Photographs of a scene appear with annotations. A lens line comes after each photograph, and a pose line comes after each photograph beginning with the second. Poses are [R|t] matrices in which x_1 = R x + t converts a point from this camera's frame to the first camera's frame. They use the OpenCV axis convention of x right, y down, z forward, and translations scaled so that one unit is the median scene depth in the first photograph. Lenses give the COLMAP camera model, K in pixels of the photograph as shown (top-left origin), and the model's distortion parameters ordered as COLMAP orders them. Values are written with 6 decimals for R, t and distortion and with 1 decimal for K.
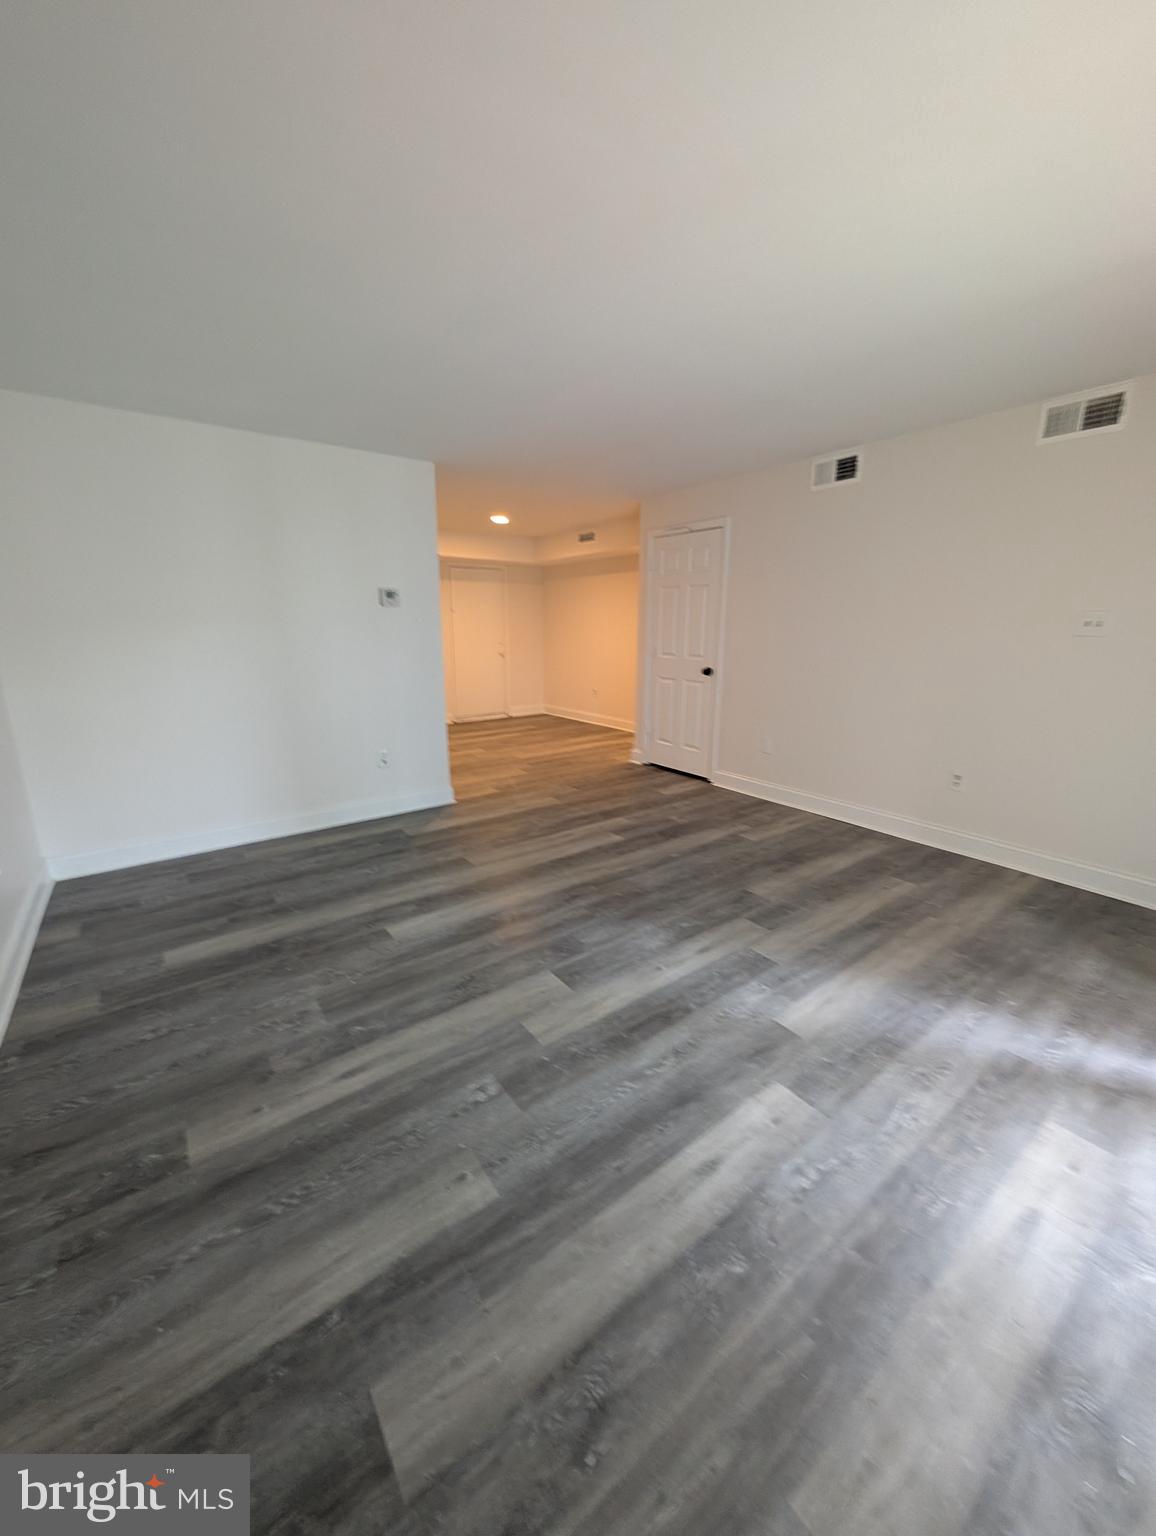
lens RADIAL K [[578.3, 0, 582.1], [0, 578.3, 766.8], [0, 0, 1]] dist [-0.002006, 0.000877]
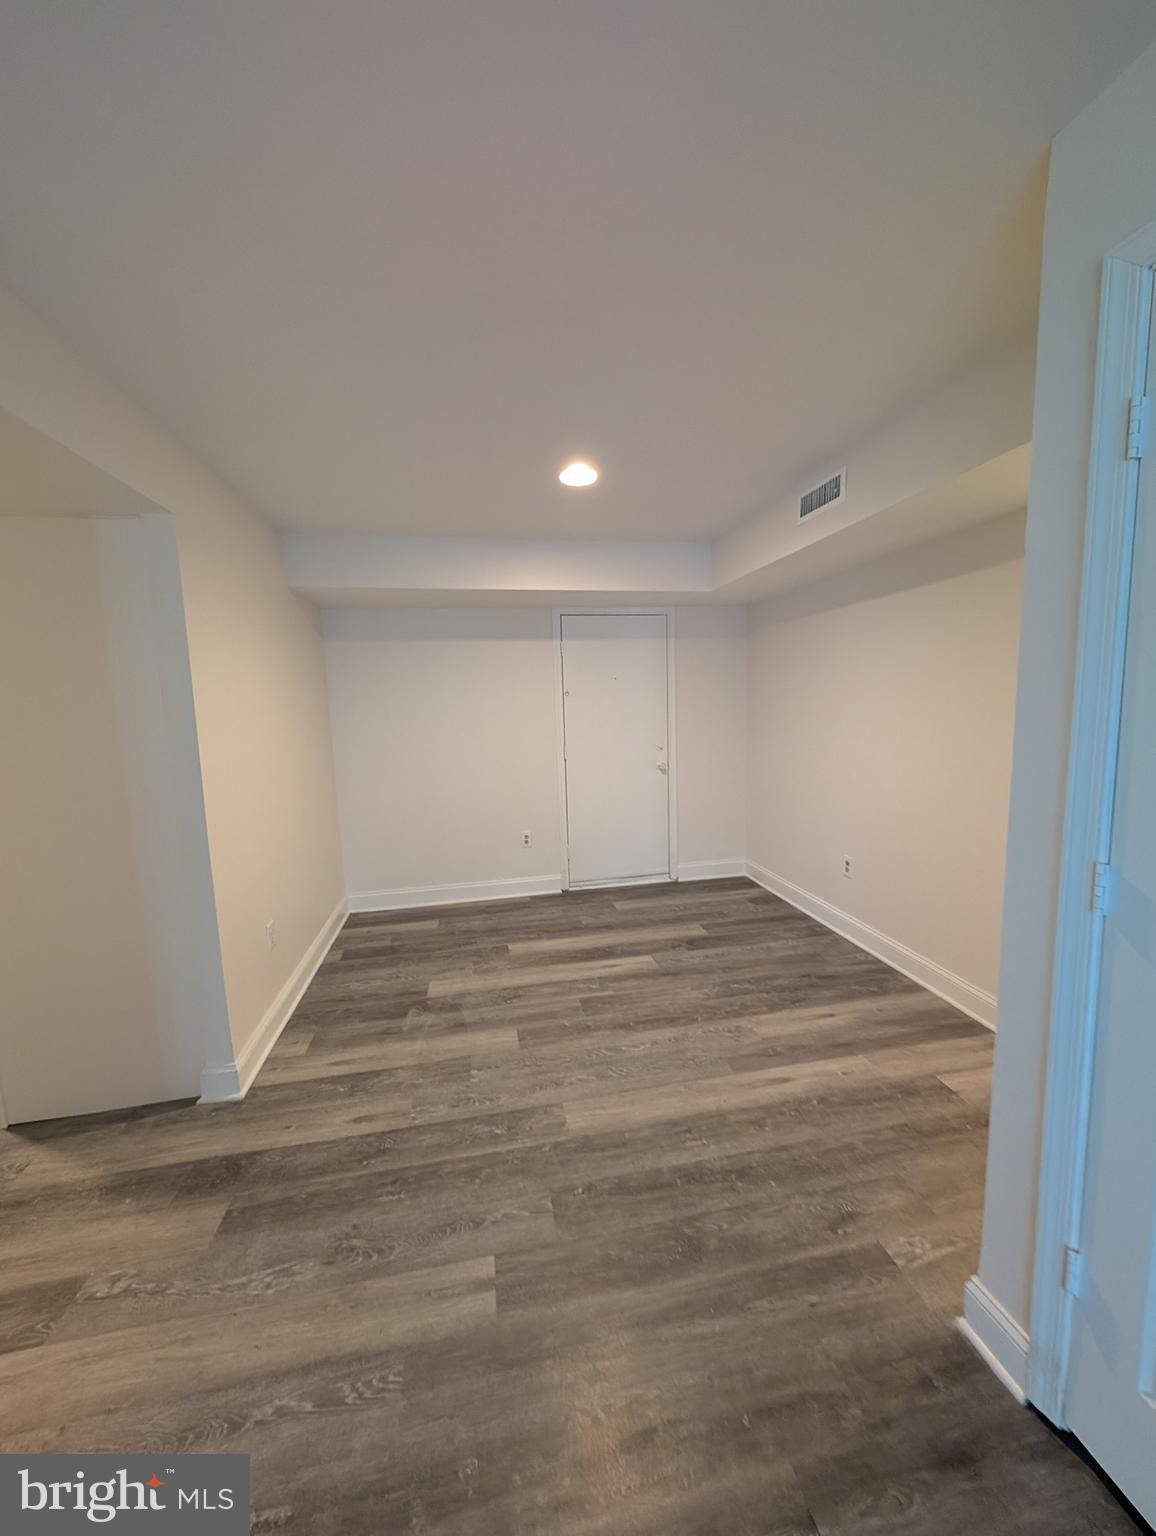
lens RADIAL K [[578.3, 0, 582.1], [0, 578.3, 766.8], [0, 0, 1]] dist [-0.002006, 0.000877]
pose [[0.897706, 0.022509, -0.440020, 0.035947], [-0.075085, 0.991901, -0.102444, -0.157877], [0.434151, 0.125004, 0.892125, 0.570586]]
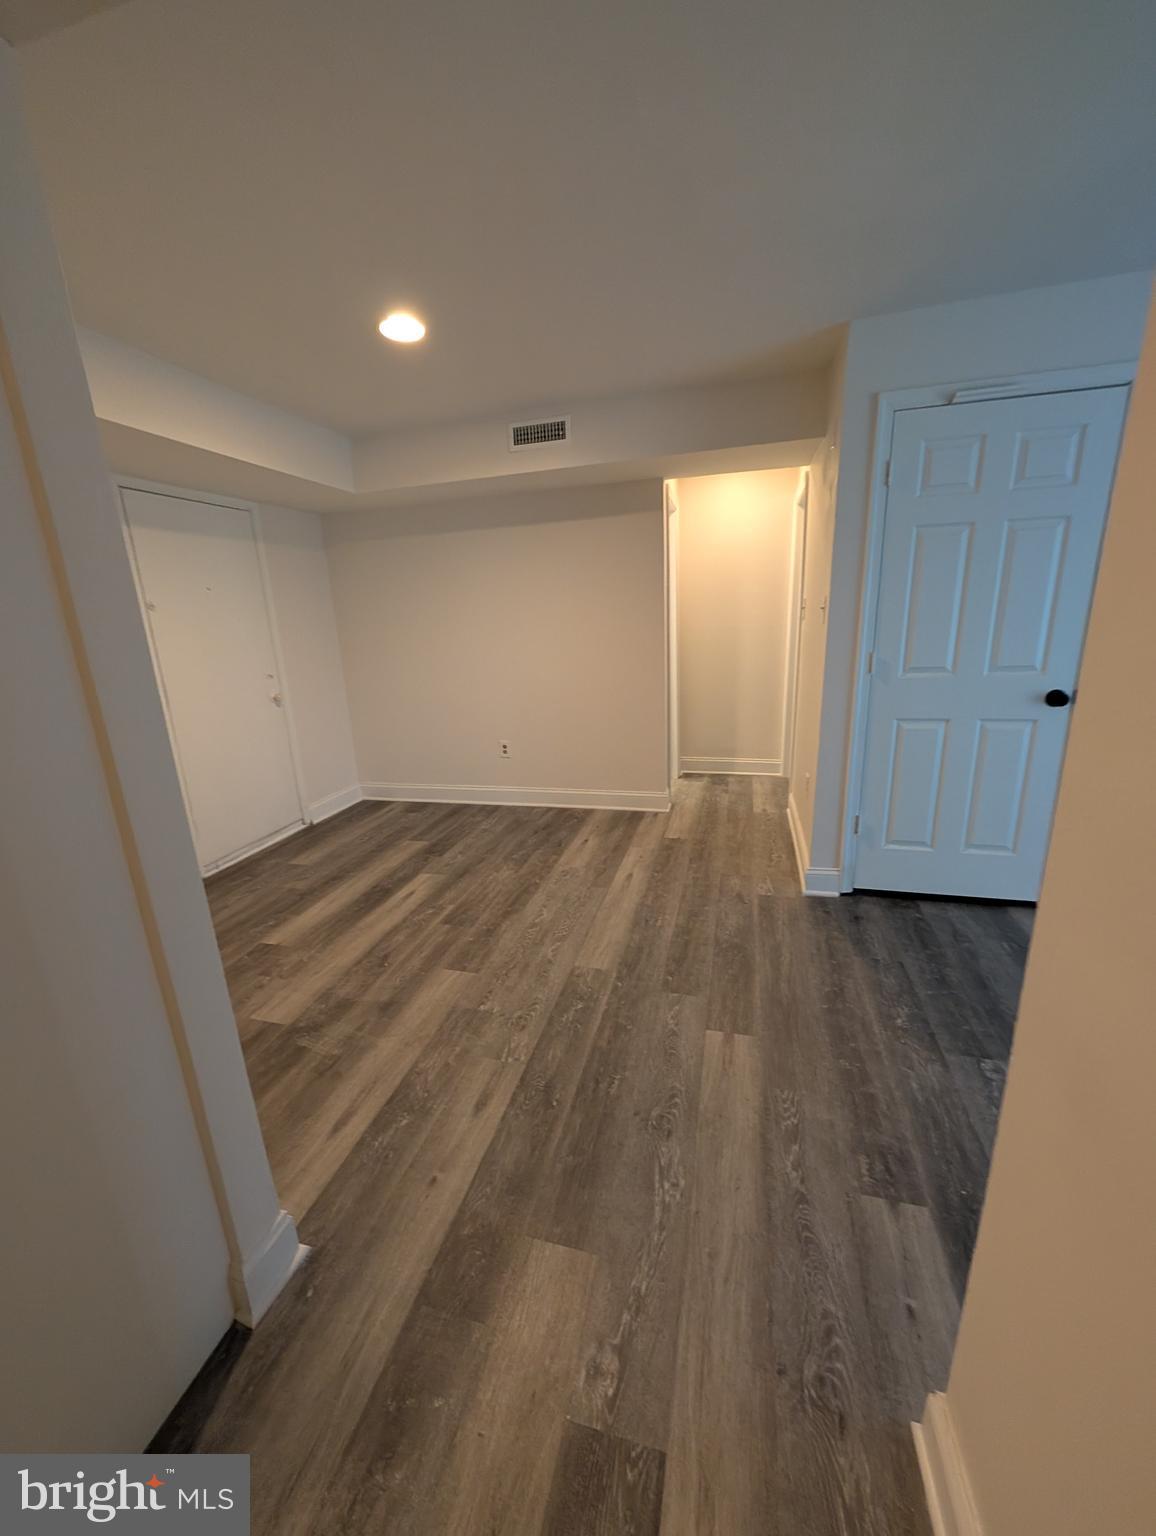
lens RADIAL K [[578.3, 0, 582.1], [0, 578.3, 766.8], [0, 0, 1]] dist [-0.002006, 0.000877]
pose [[0.785402, -0.193793, 0.587867, -0.266680], [0.192903, 0.979061, 0.065030, -0.147484], [-0.588160, 0.062326, 0.806339, 0.577797]]
